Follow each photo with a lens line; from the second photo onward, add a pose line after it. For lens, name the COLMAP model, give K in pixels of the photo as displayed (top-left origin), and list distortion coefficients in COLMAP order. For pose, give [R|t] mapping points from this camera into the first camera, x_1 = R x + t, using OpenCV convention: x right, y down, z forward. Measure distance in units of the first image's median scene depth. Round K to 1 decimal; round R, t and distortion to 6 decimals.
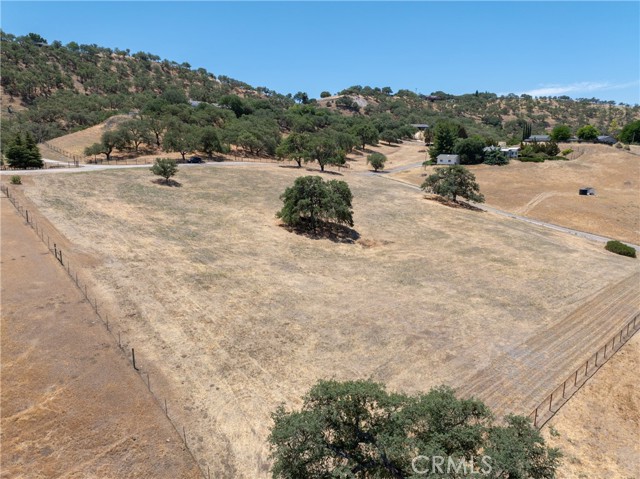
lens RADIAL K [[450.9, 0, 322.0], [0, 450.9, 236.2], [0, 0, 1]] dist [-0.035066, -0.000835]
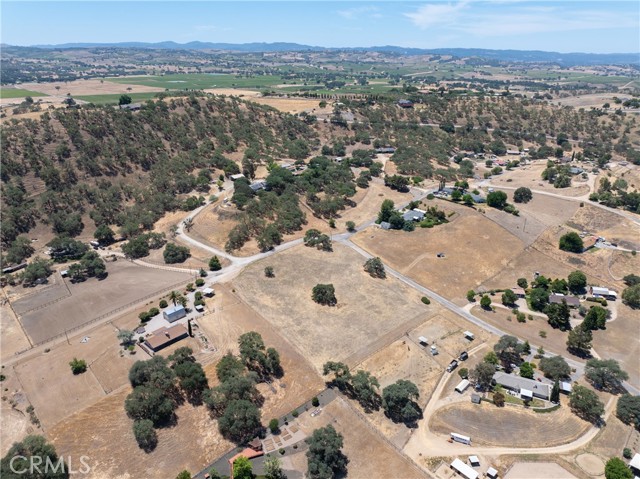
lens RADIAL K [[450.9, 0, 322.0], [0, 450.9, 236.2], [0, 0, 1]] dist [-0.035066, -0.000835]
pose [[0.999939, -0.005217, 0.009764, -0.031090], [0.003204, 0.980624, 0.195873, -0.645496], [-0.010597, -0.195829, 0.980581, -1.221670]]
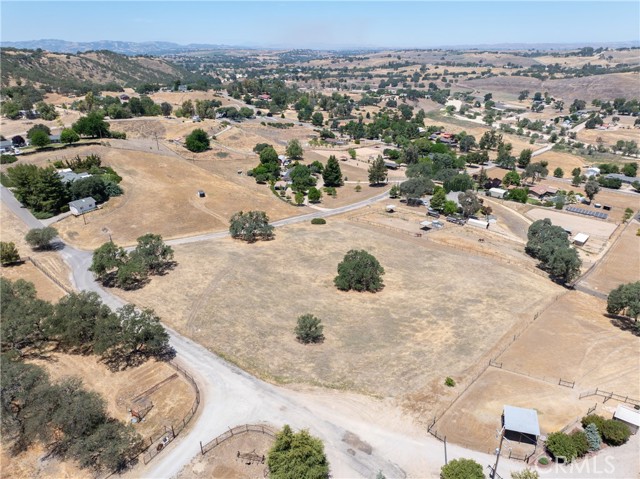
lens RADIAL K [[450.9, 0, 322.0], [0, 450.9, 236.2], [0, 0, 1]] dist [-0.035066, -0.000835]
pose [[-0.099475, -0.404016, 0.909327, -0.800057], [0.198493, 0.887435, 0.416003, -0.497805], [-0.975041, 0.221877, -0.008083, 0.664792]]
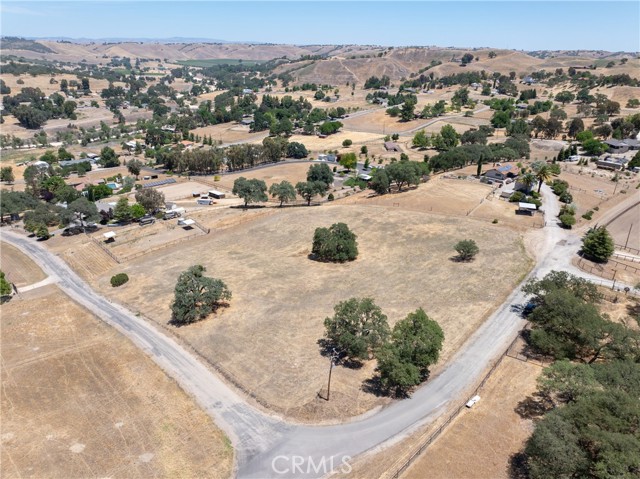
lens RADIAL K [[450.9, 0, 322.0], [0, 450.9, 236.2], [0, 0, 1]] dist [-0.035066, -0.000835]
pose [[-0.997930, -0.013655, -0.062846, 0.081896], [-0.046420, 0.829261, 0.556930, -0.591035], [0.044511, 0.558695, -0.828178, 1.393254]]
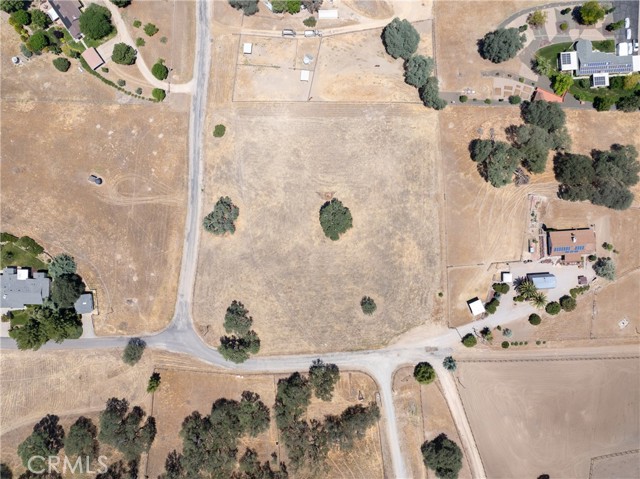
lens RADIAL K [[450.9, 0, 322.0], [0, 450.9, 236.2], [0, 0, 1]] dist [-0.035066, -0.000835]
pose [[-0.727981, -0.685336, -0.018943, 0.013696], [0.118780, -0.153287, 0.981017, -1.352819], [-0.675230, 0.711912, 0.192994, 0.404760]]
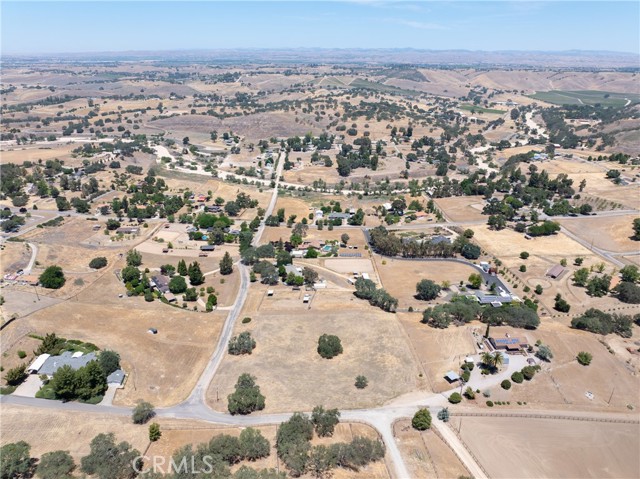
lens RADIAL K [[450.9, 0, 322.0], [0, 450.9, 236.2], [0, 0, 1]] dist [-0.035066, -0.000835]
pose [[-0.748088, -0.276428, 0.603284, -0.920095], [0.104144, 0.848938, 0.518129, -1.305376], [-0.655376, 0.450435, -0.606293, 1.484929]]
